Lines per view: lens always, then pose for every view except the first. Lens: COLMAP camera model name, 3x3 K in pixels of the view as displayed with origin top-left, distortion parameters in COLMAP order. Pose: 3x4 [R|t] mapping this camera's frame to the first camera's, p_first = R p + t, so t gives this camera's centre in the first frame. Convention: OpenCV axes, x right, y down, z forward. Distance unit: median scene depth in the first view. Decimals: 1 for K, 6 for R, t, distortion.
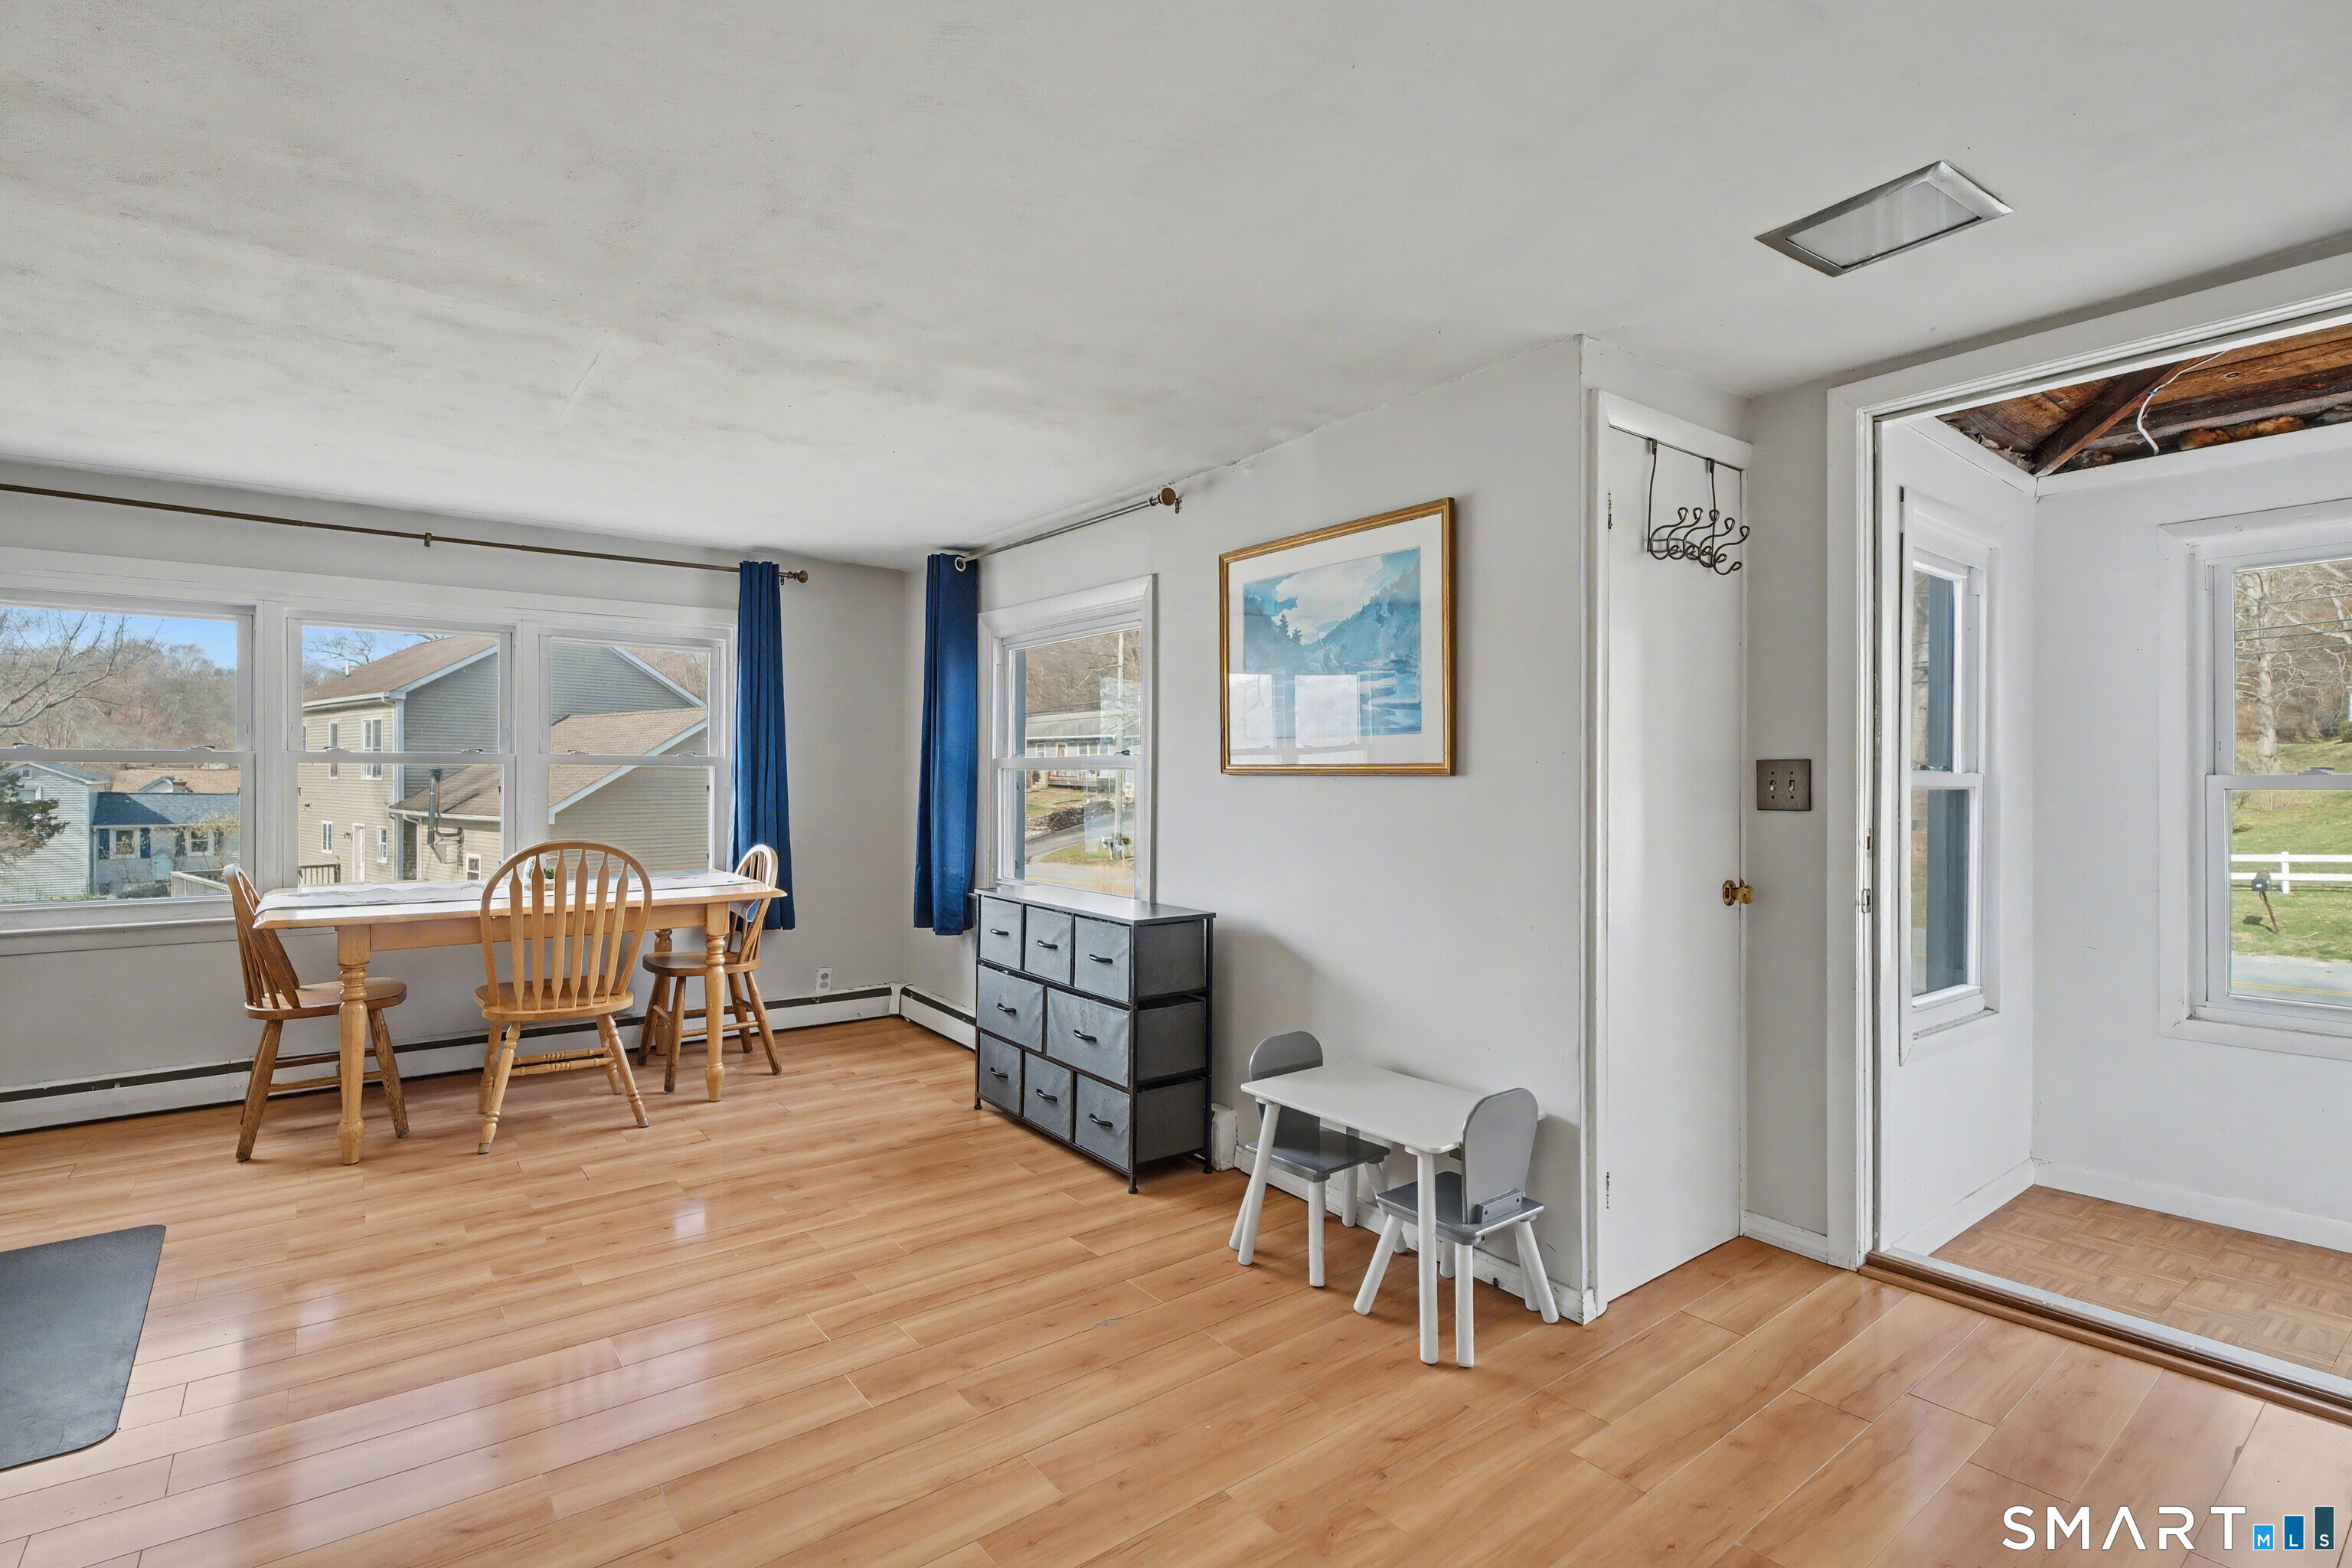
lens RADIAL K [[1106.9, 0, 1165.6], [0, 1106.9, 791.1], [0, 0, 1]] dist [-0.005751, 0.001753]
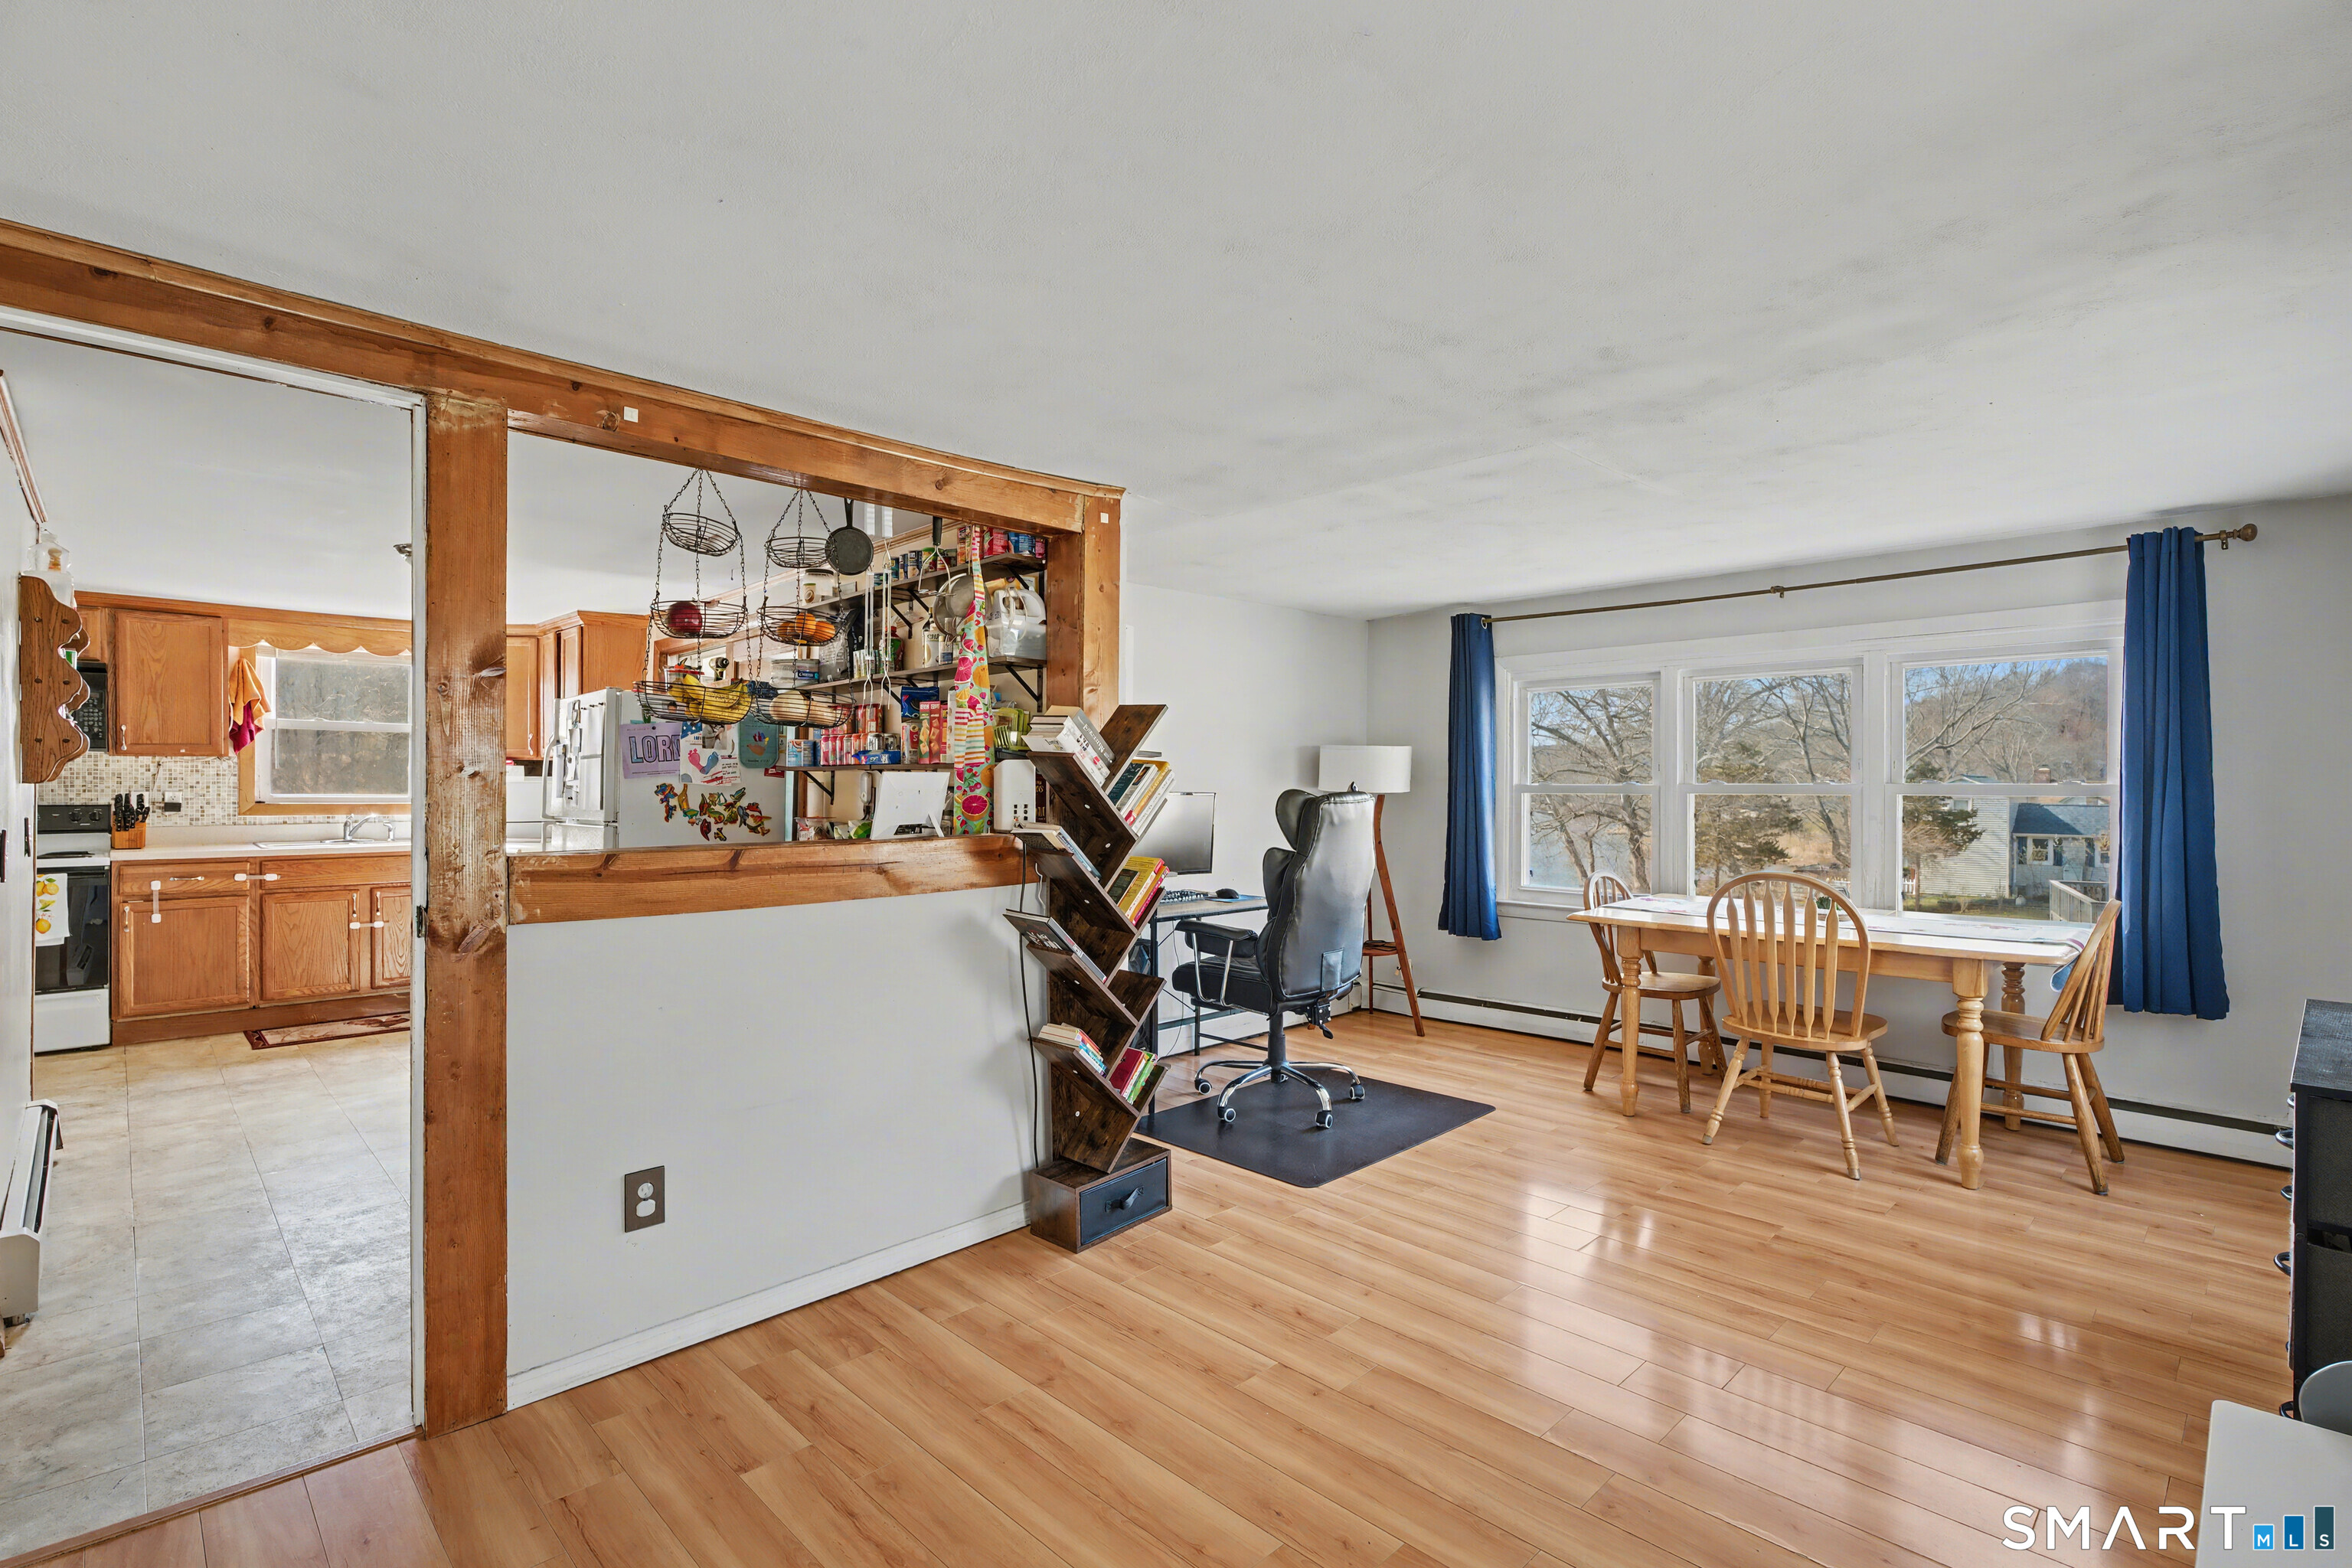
lens RADIAL K [[1106.9, 0, 1168.3], [0, 1106.9, 790.4], [0, 0, 1]] dist [-0.005751, 0.001753]
pose [[0.113104, 0.003724, -0.993576, 0.407930], [-0.014247, 0.999896, 0.002125, -0.024641], [0.993481, 0.013916, 0.113145, 0.301740]]
